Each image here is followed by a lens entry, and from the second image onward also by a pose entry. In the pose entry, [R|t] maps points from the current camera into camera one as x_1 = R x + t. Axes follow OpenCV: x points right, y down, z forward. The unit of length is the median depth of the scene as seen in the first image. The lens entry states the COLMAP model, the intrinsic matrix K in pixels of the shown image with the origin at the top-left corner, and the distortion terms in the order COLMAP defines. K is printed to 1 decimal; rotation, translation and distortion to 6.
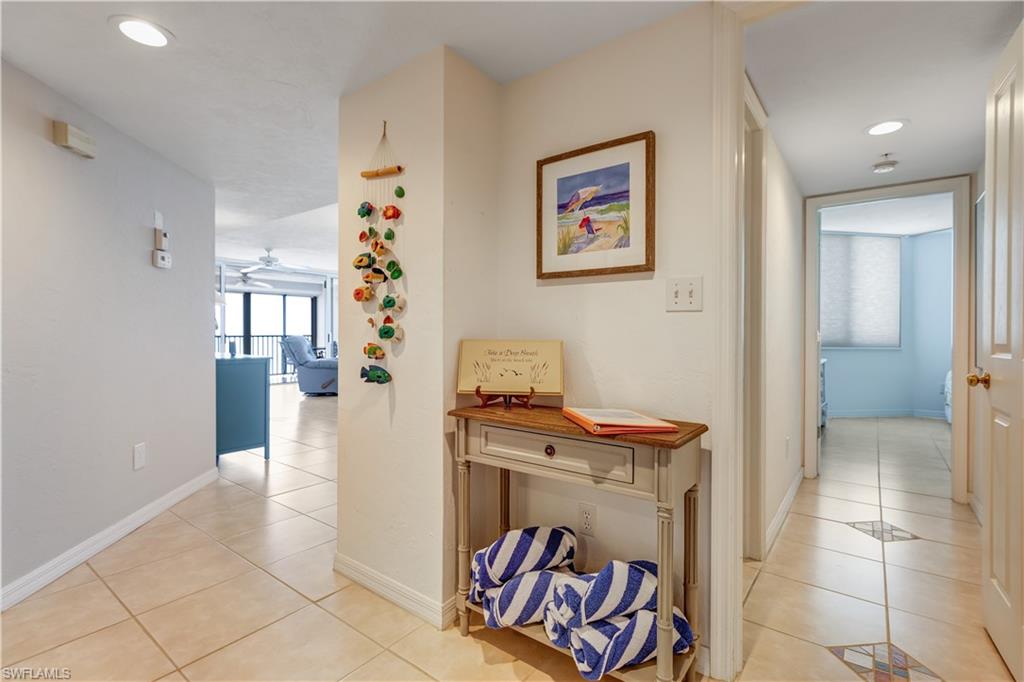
lens RADIAL K [[475.3, 0, 520.8], [0, 475.3, 343.5], [0, 0, 1]] dist [0.004156, 0.000250]
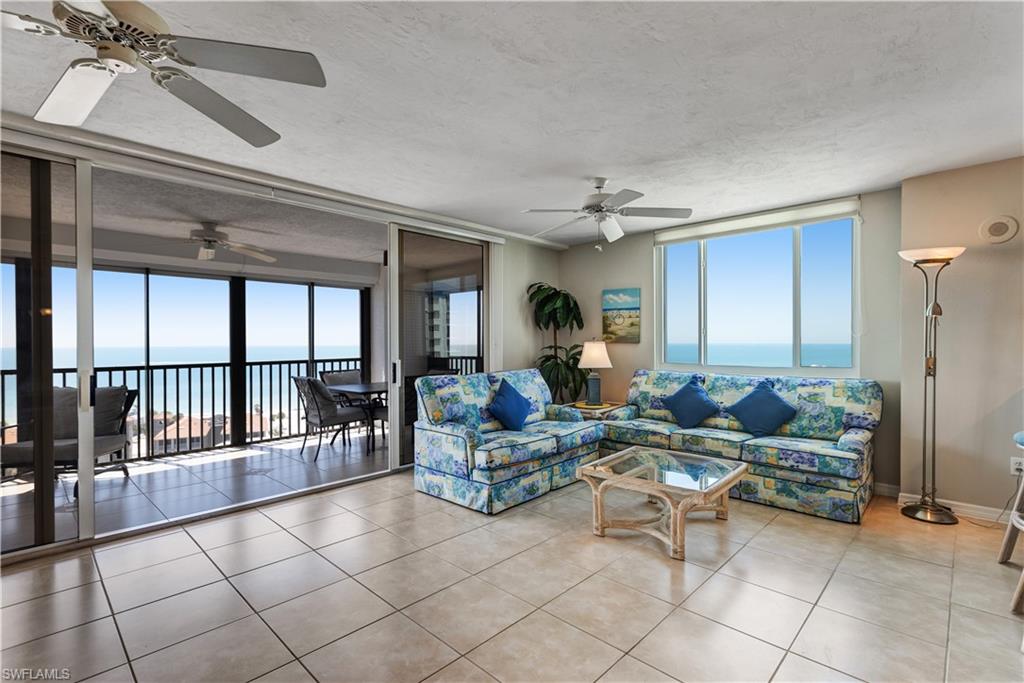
lens RADIAL K [[475.3, 0, 511.6], [0, 475.3, 347.9], [0, 0, 1]] dist [0.004156, 0.000250]
pose [[0.992077, -0.007209, -0.125421, -0.218048], [0.006055, 0.999936, -0.009575, -0.025378], [0.125482, 0.008740, 0.992057, 0.522446]]
